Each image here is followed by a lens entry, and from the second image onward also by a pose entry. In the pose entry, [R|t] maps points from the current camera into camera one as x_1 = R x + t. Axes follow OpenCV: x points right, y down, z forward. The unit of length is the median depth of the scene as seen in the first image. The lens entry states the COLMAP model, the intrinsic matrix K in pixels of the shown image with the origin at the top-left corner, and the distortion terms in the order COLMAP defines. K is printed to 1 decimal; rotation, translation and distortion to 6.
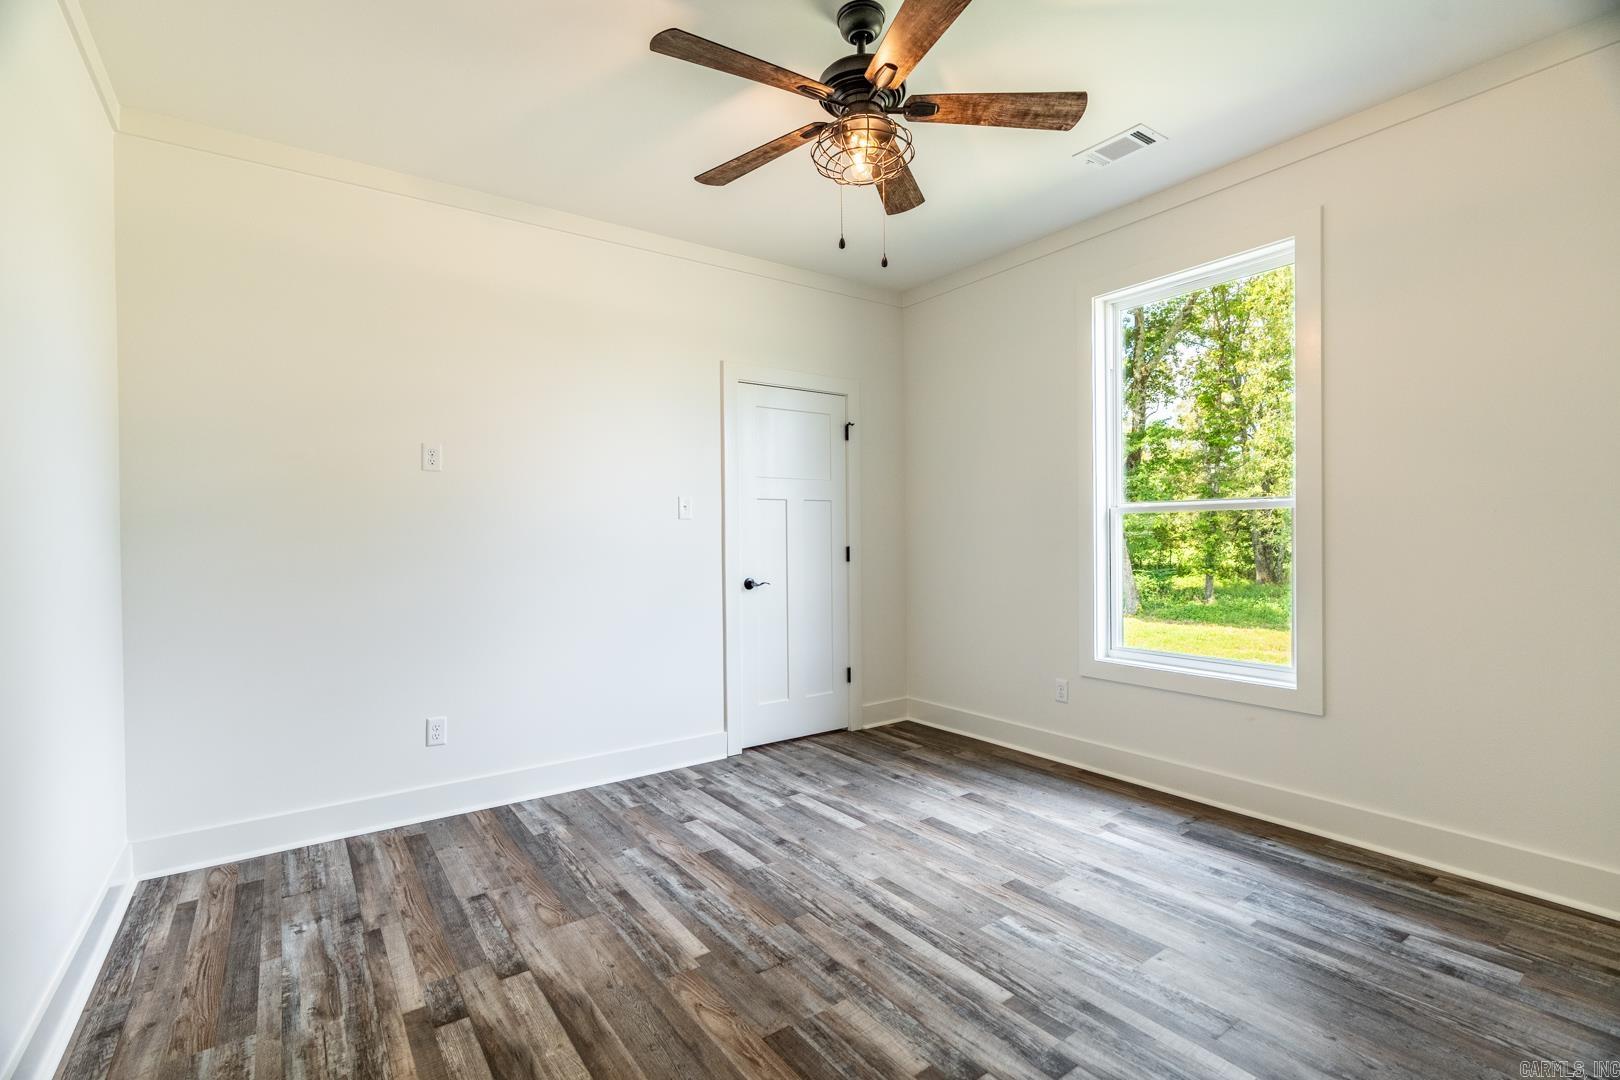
lens RADIAL K [[731.8, 0, 803.2], [0, 731.8, 540.8], [0, 0, 1]] dist [-0.010184, 0.001649]
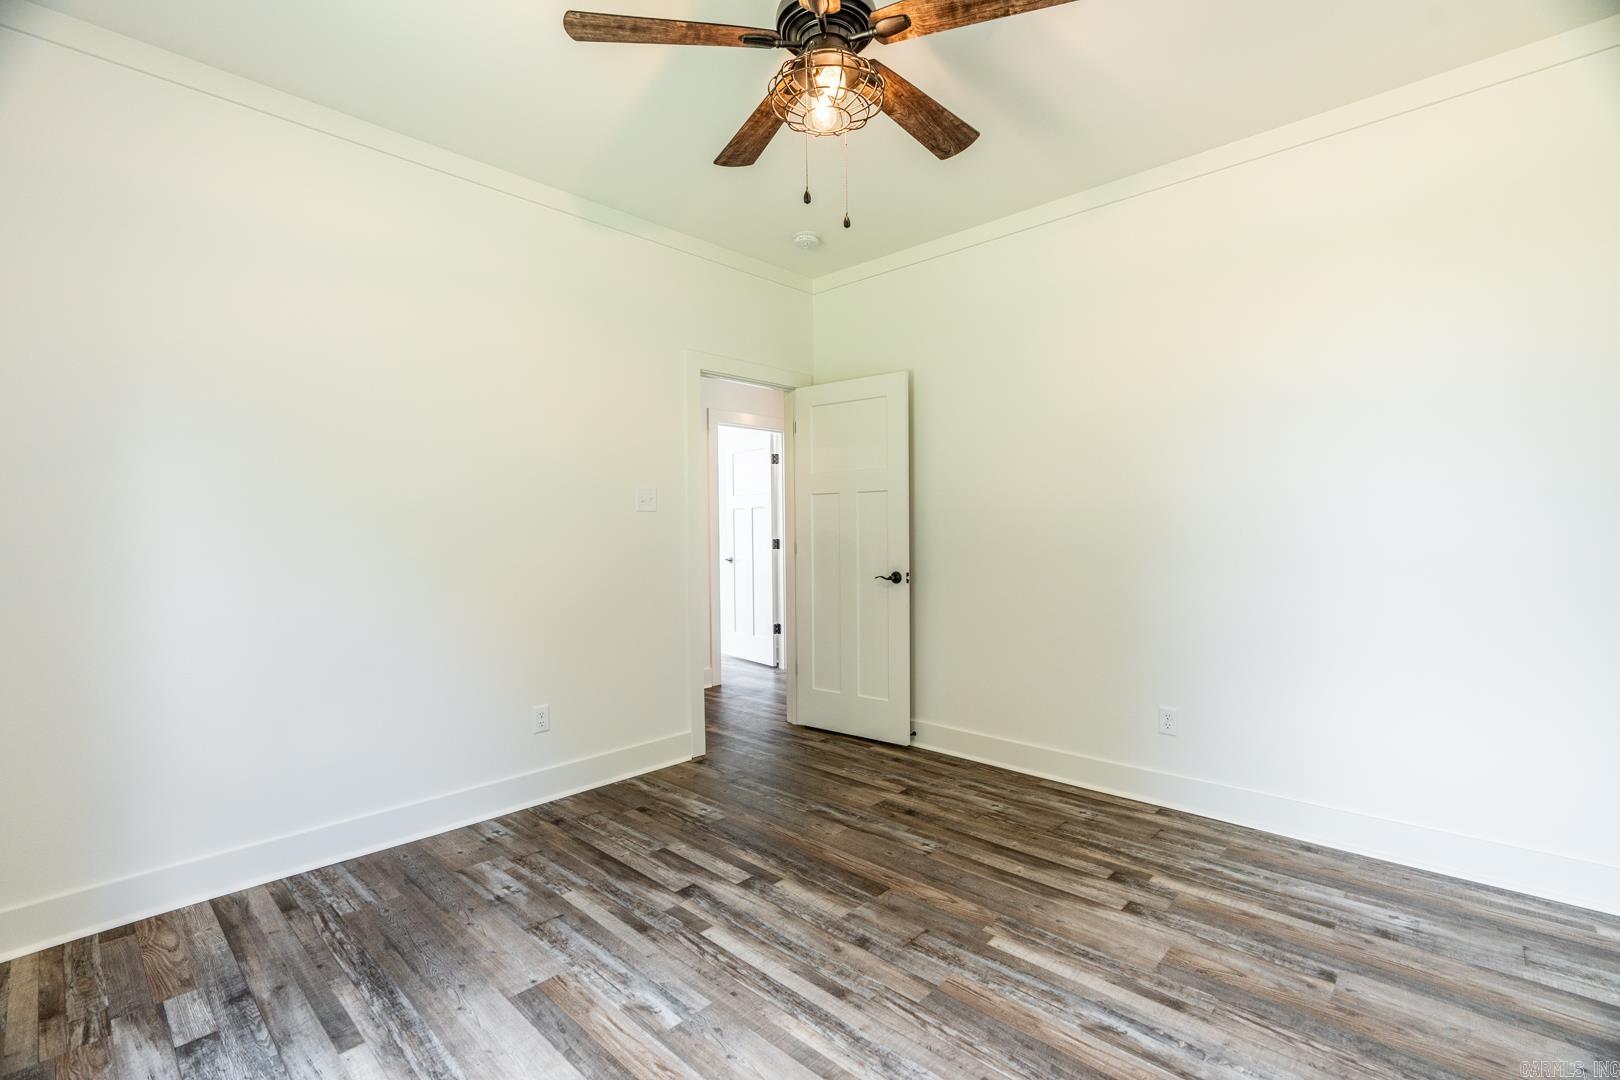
lens RADIAL K [[731.8, 0, 803.2], [0, 731.8, 540.8], [0, 0, 1]] dist [-0.010184, 0.001649]
pose [[-0.980978, 0.024142, -0.192610, 0.306073], [0.019843, 0.999510, 0.024219, -0.021700], [0.193101, 0.019936, -0.980976, 1.958412]]
